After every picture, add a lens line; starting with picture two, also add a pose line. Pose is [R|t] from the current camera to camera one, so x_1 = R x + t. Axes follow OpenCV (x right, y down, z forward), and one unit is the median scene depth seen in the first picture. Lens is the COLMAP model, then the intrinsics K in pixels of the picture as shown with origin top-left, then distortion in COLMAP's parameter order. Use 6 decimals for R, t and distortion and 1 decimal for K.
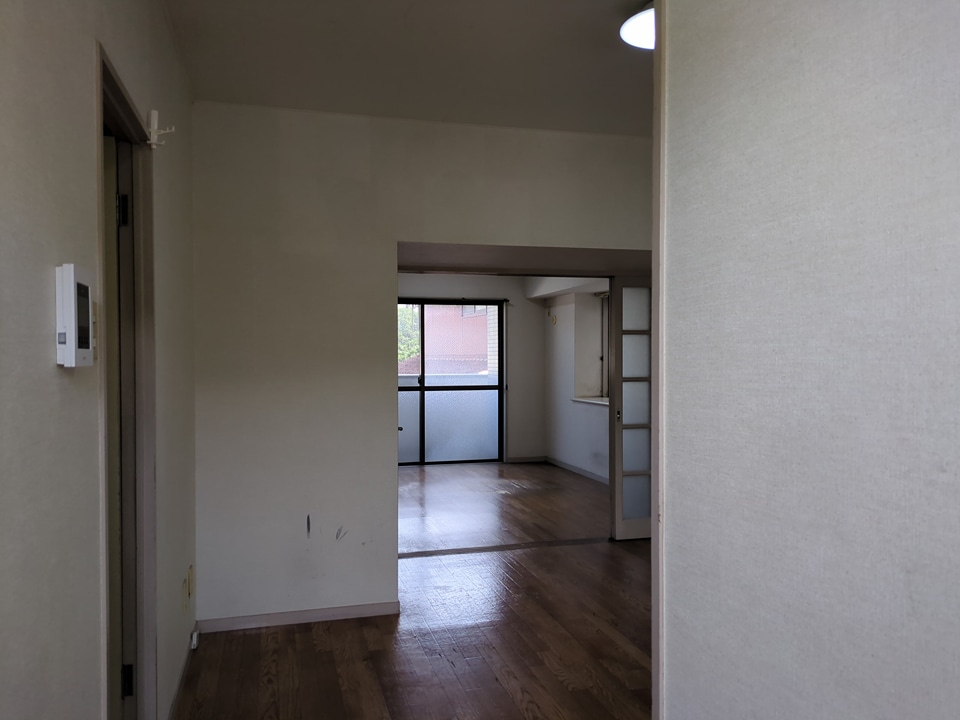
lens RADIAL K [[717.0, 0, 481.2], [0, 717.0, 360.2], [0, 0, 1]] dist [0.022552, -0.016613]
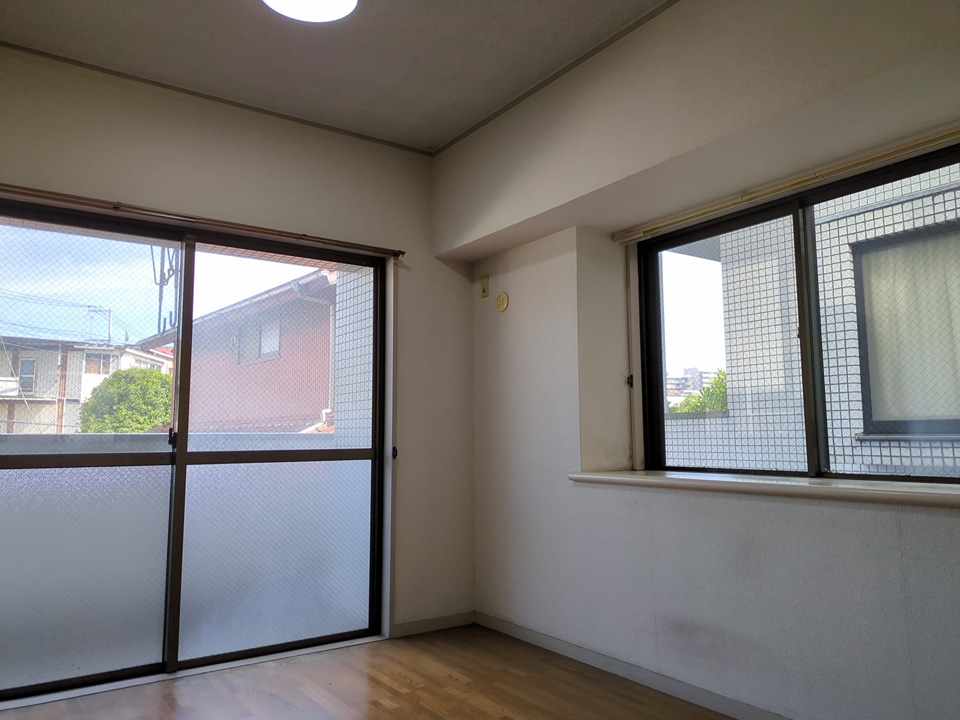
lens RADIAL K [[717.0, 0, 480.5], [0, 717.0, 355.4], [0, 0, 1]] dist [0.022552, -0.016613]
pose [[0.948105, 0.031880, 0.316355, -0.052806], [0.007397, 0.992480, -0.122185, 0.032477], [-0.317871, 0.118184, 0.940739, 0.575967]]
